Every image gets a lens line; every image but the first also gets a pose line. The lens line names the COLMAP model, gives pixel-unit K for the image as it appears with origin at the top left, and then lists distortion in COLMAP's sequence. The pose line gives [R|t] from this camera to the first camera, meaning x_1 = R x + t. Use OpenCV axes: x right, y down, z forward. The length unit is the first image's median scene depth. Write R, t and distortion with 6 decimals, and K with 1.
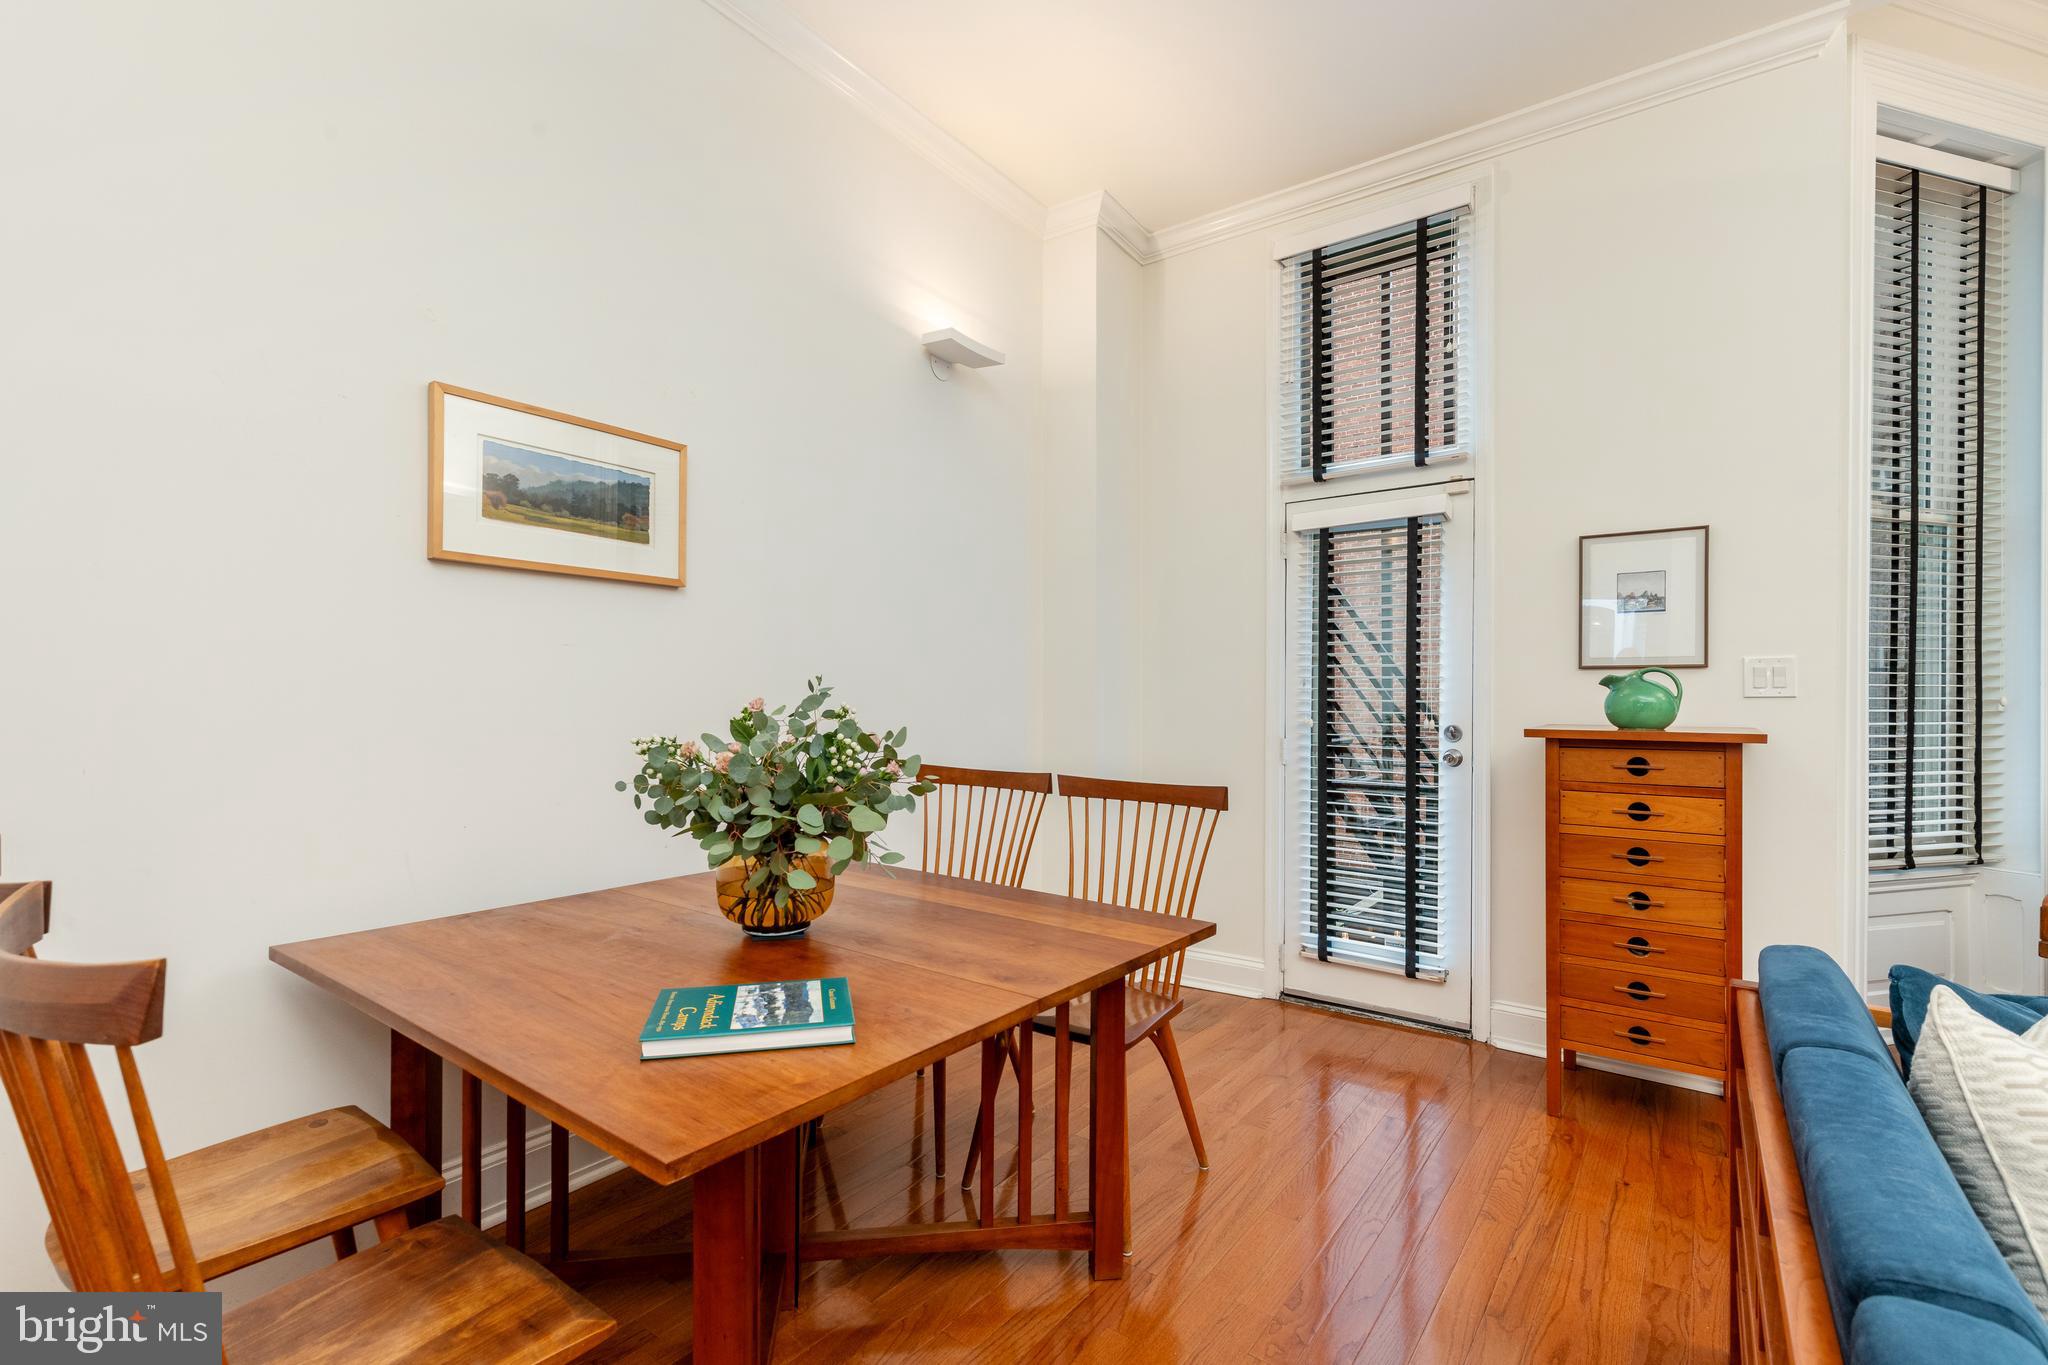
lens RADIAL K [[927.2, 0, 1018.8], [0, 927.2, 692.8], [0, 0, 1]] dist [0.002186, -0.000348]
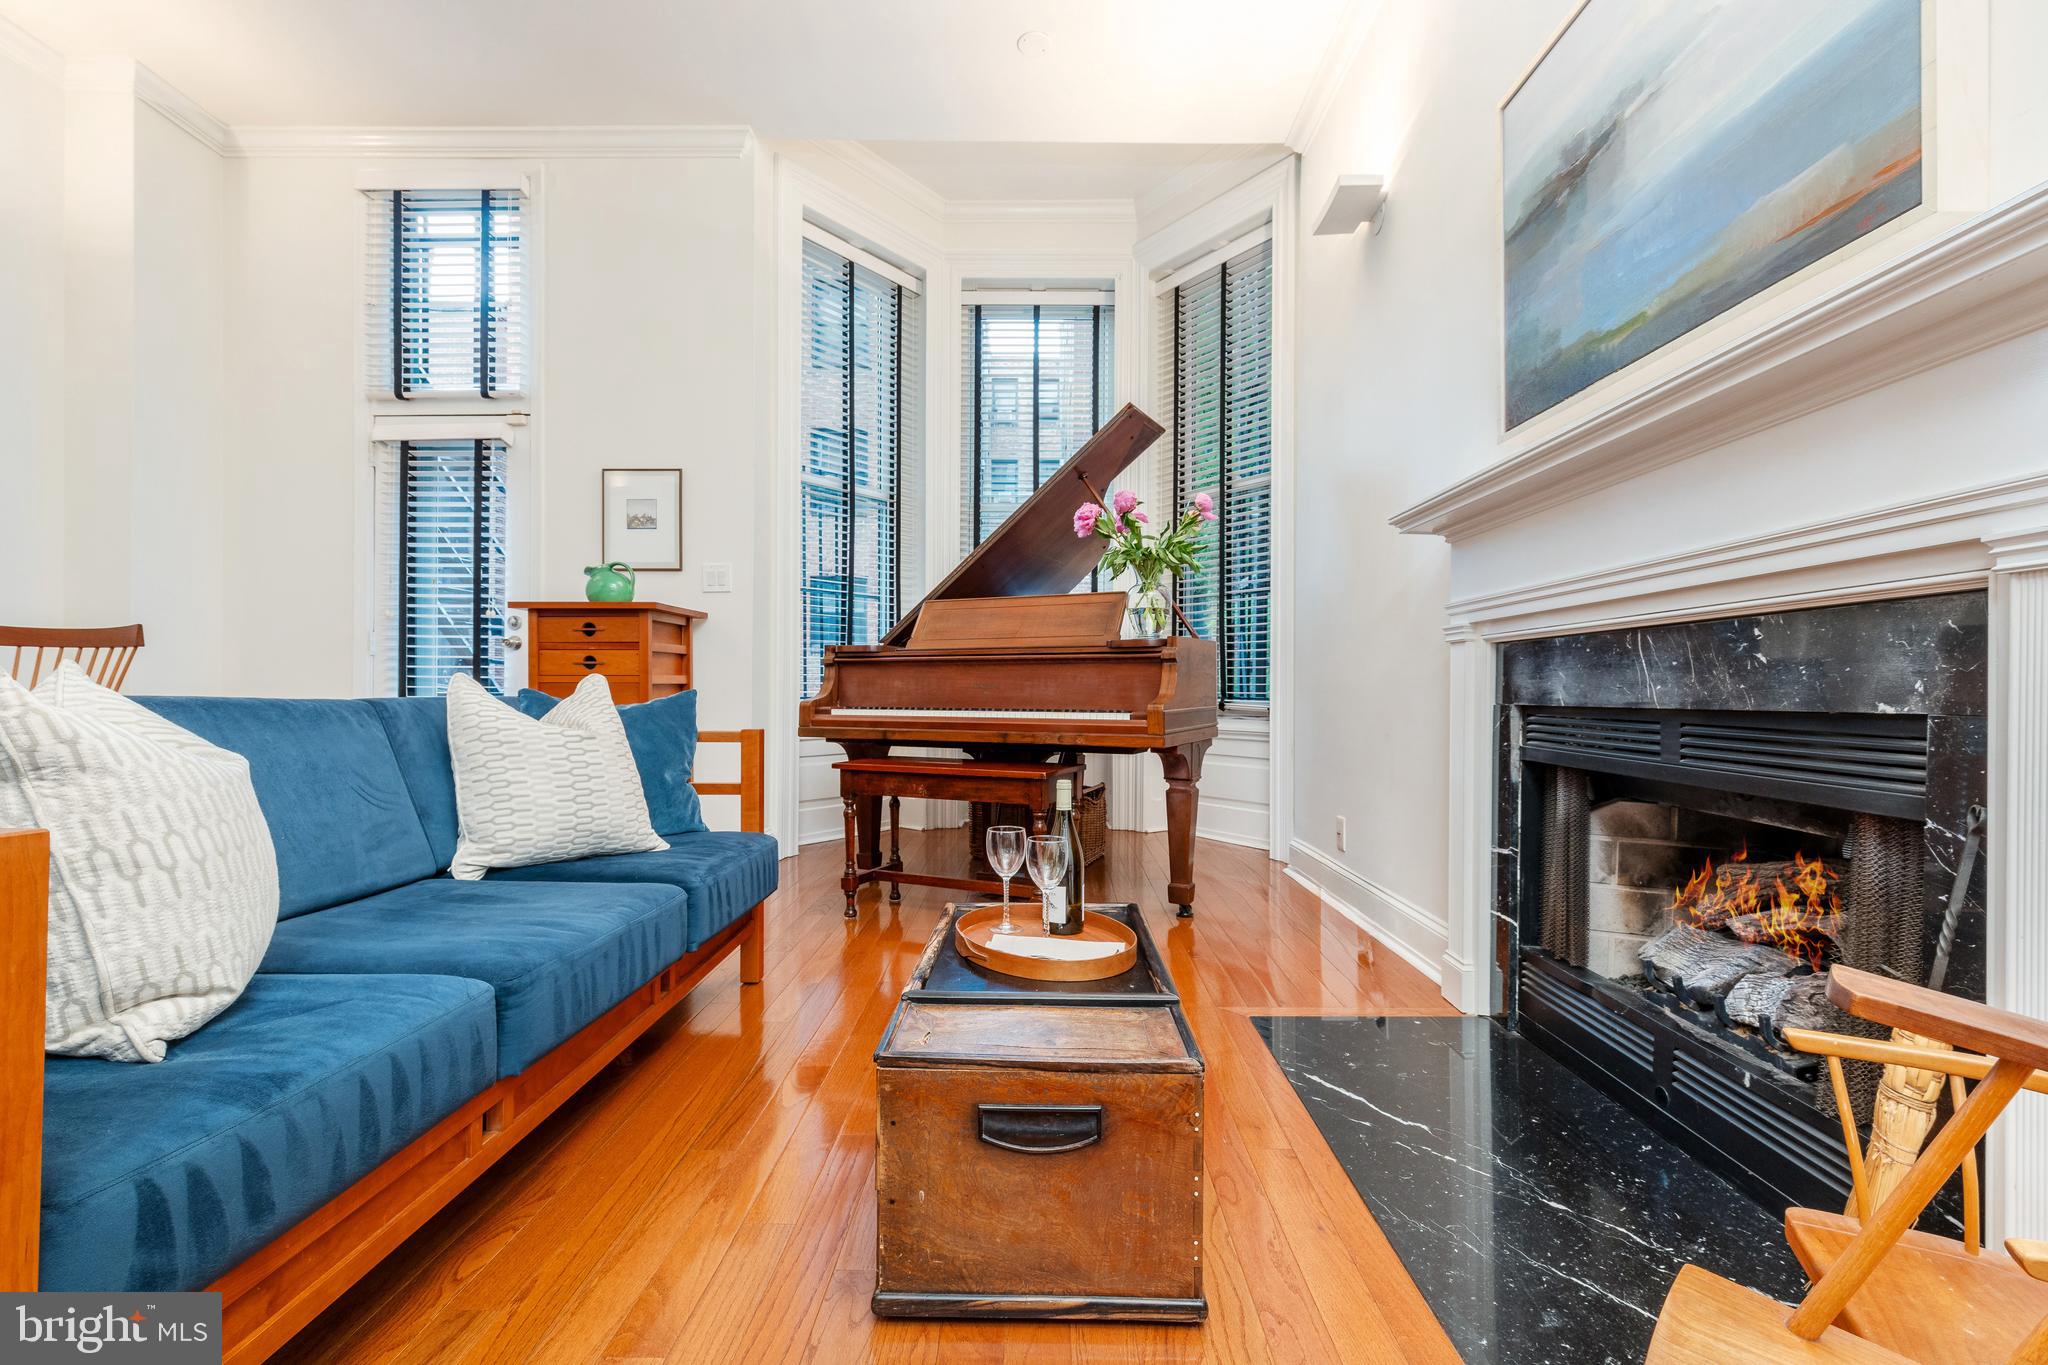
lens RADIAL K [[910.5, 0, 1034.1], [0, 910.5, 686.7], [0, 0, 1]] dist [-0.000021, 0.000265]
pose [[0.806900, -0.002762, 0.590681, 0.429609], [0.000495, 0.999992, 0.003999, 0.168305], [-0.590687, -0.002935, 0.806895, -0.494027]]
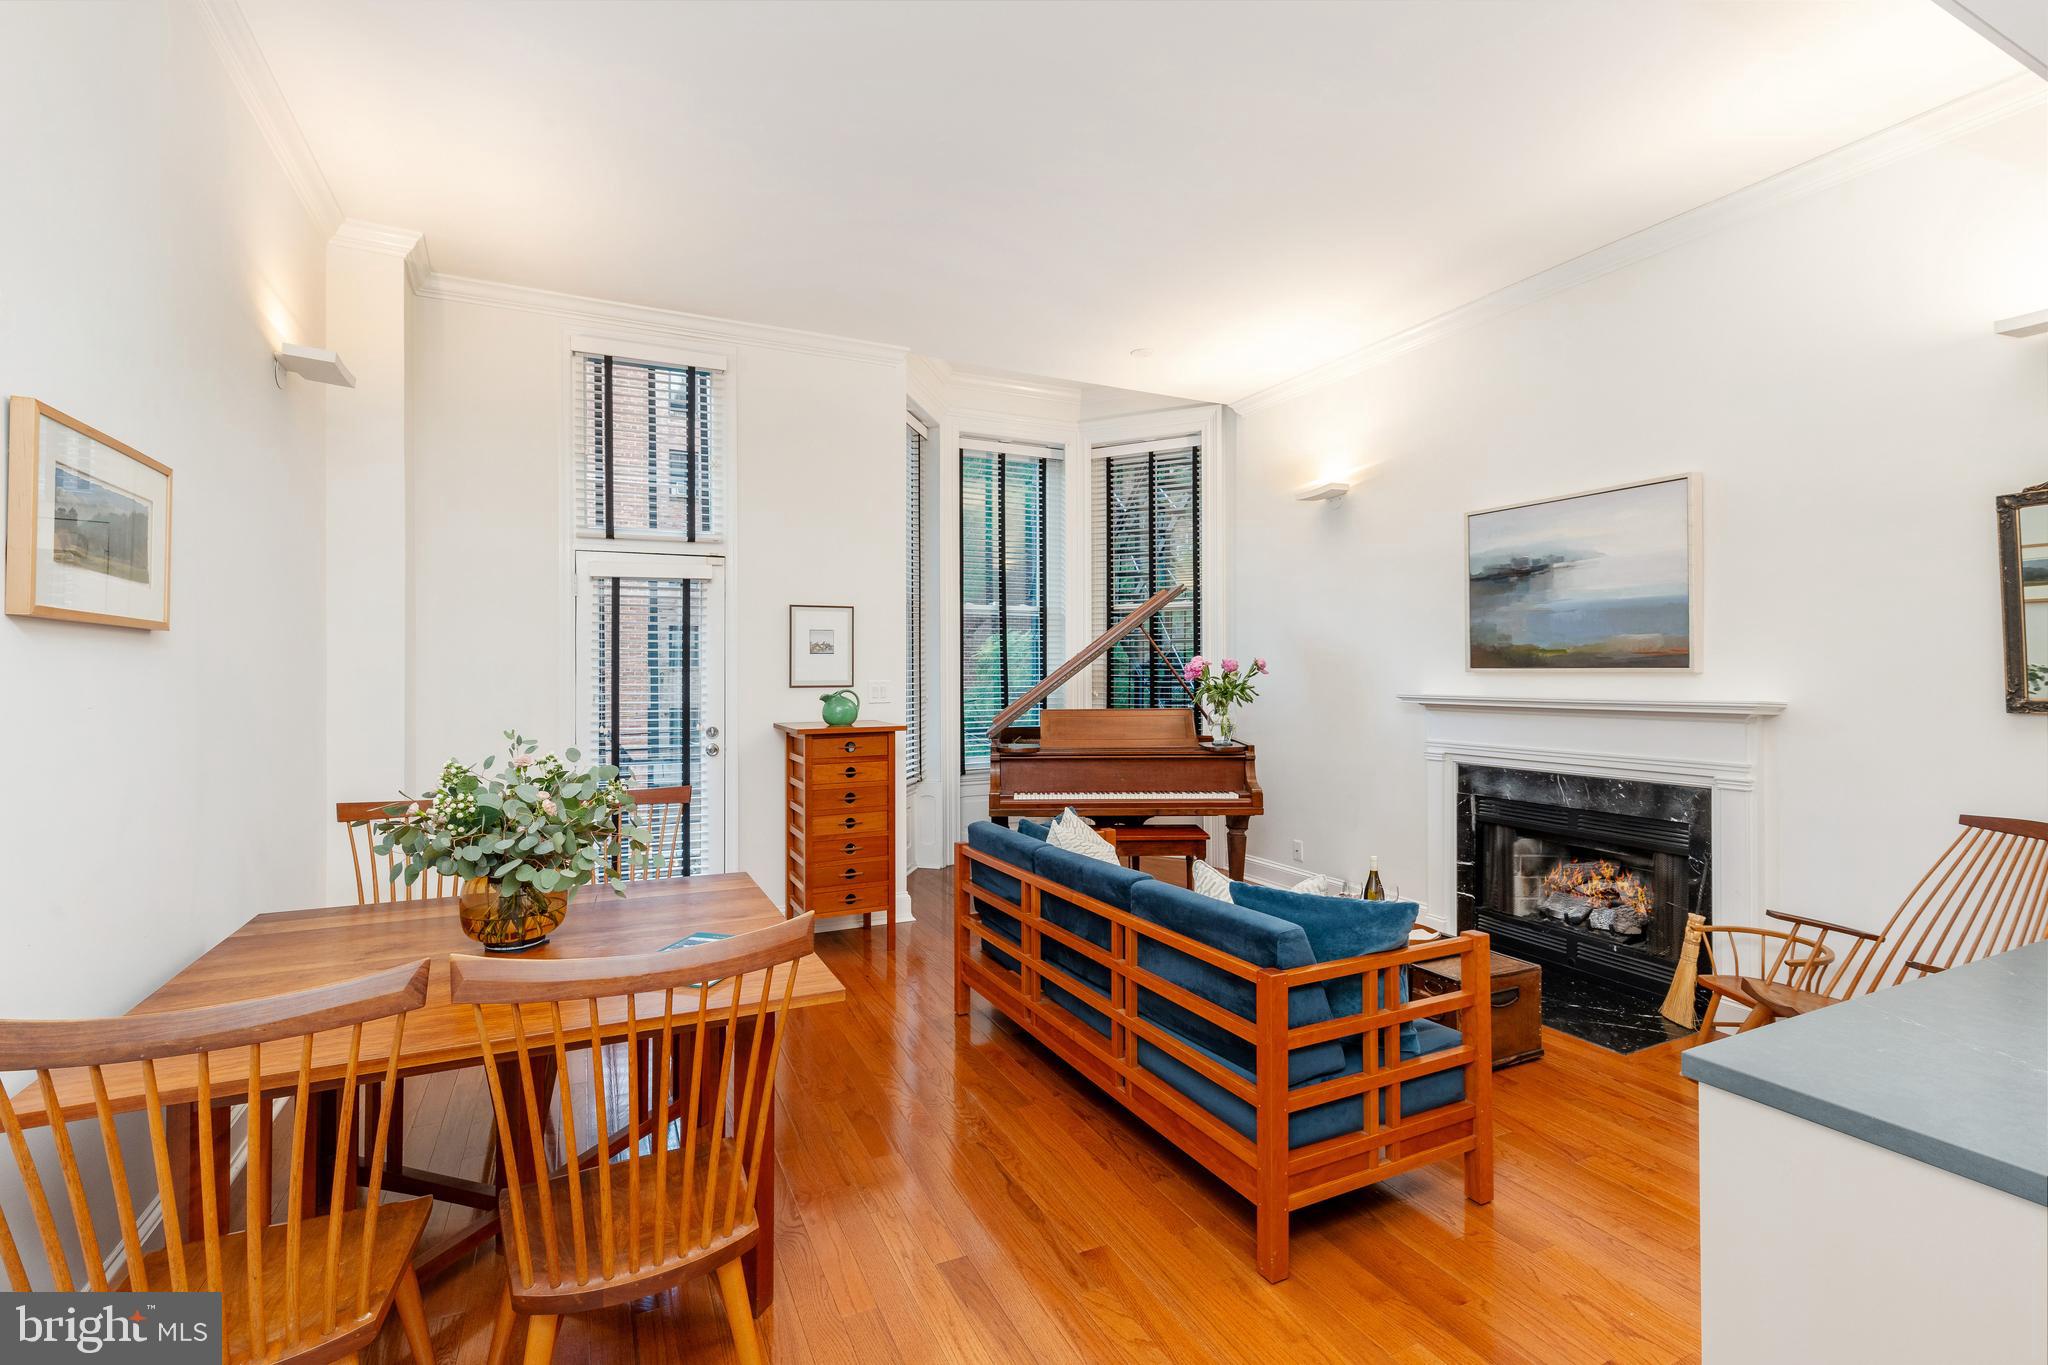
lens RADIAL K [[921.8, 0, 1024.4], [0, 921.8, 669.5], [0, 0, 1]] dist [-0.000360, -0.000238]
pose [[0.458827, -0.007142, 0.888497, -0.787702], [0.003216, 0.999974, 0.006378, -0.083893], [-0.888520, -0.000069, 0.458839, -0.108490]]
